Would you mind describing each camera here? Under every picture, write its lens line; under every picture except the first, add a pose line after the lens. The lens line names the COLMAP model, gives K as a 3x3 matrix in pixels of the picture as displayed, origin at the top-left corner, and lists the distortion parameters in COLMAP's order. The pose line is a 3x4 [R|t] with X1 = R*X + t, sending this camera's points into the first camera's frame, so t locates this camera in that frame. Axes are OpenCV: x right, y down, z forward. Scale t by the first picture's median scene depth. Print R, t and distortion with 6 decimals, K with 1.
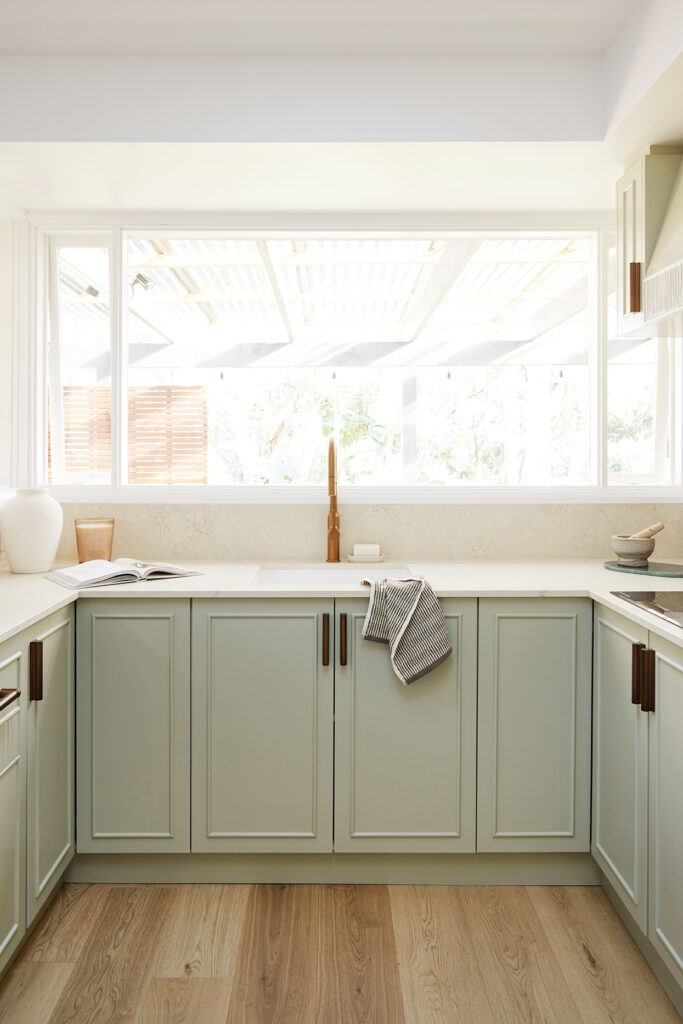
lens RADIAL K [[724.5, 0, 345.7], [0, 724.5, 460.8], [0, 0, 1]] dist [0.020877, -0.003838]
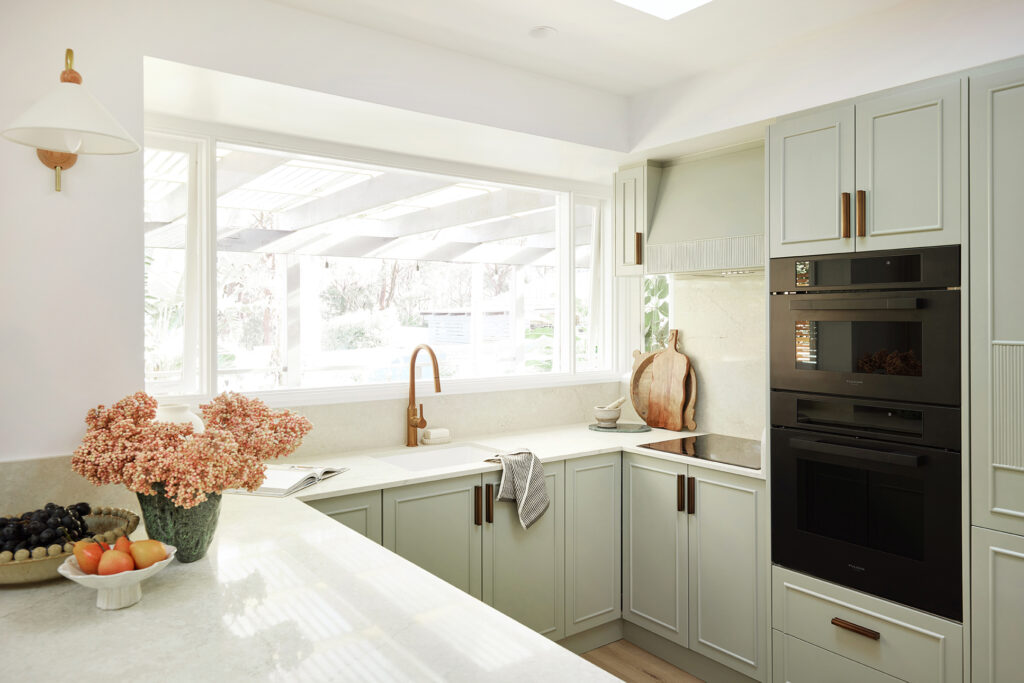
lens RADIAL K [[709.1, 0, 518.0], [0, 709.1, 316.2], [0, 0, 1]] dist [-0.011245, 0.000433]
pose [[0.797086, 0.005195, 0.603843, -0.628776], [0.001489, 0.999943, -0.010568, -0.067098], [-0.603864, 0.009323, 0.797033, -0.045866]]
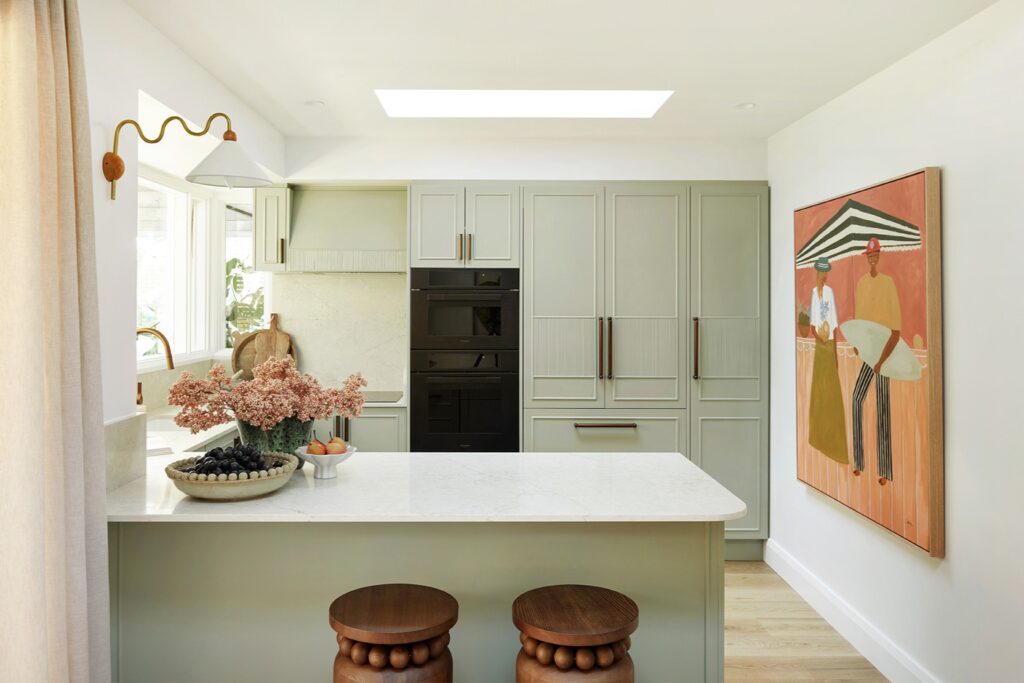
lens RADIAL K [[829.3, 0, 475.4], [0, 829.3, 288.7], [0, 0, 1]] dist [-0.031295, 0.005718]
pose [[0.015194, 0.024070, 0.999595, -1.633401], [0.004552, 0.999698, -0.024142, -0.065548], [-0.999874, 0.004917, 0.015080, 0.369737]]
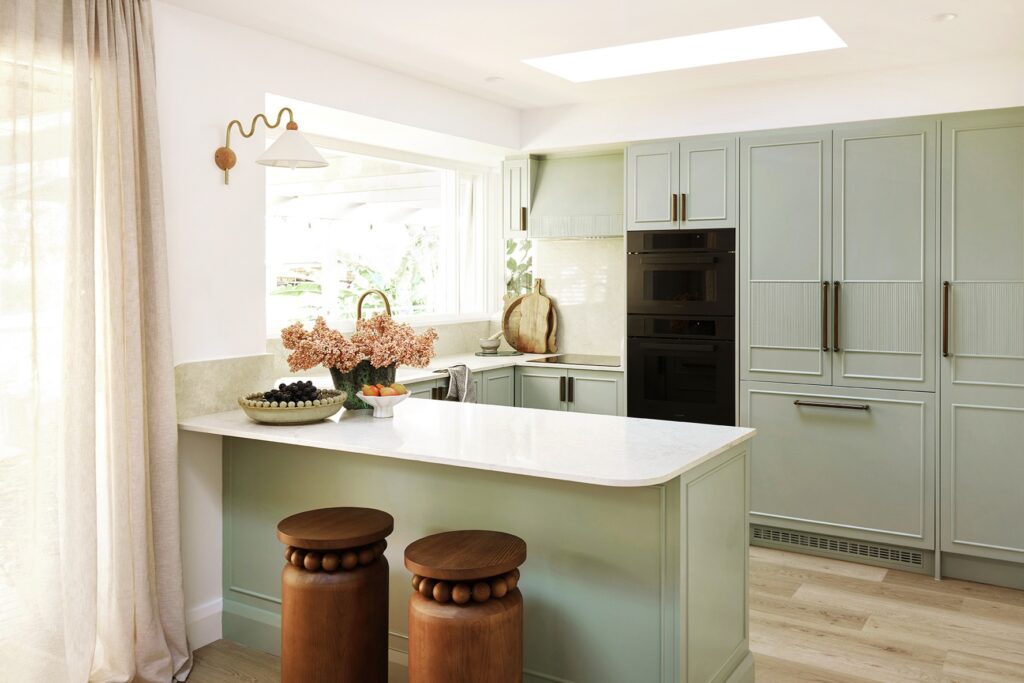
lens RADIAL K [[874.0, 0, 509.9], [0, 874.0, 285.0], [0, 0, 1]] dist [-0.016764, 0.013764]
pose [[0.538607, -0.005070, 0.842542, -1.544448], [0.003905, 0.999986, 0.003522, -0.045962], [-0.842548, 0.001393, 0.538619, -0.298867]]
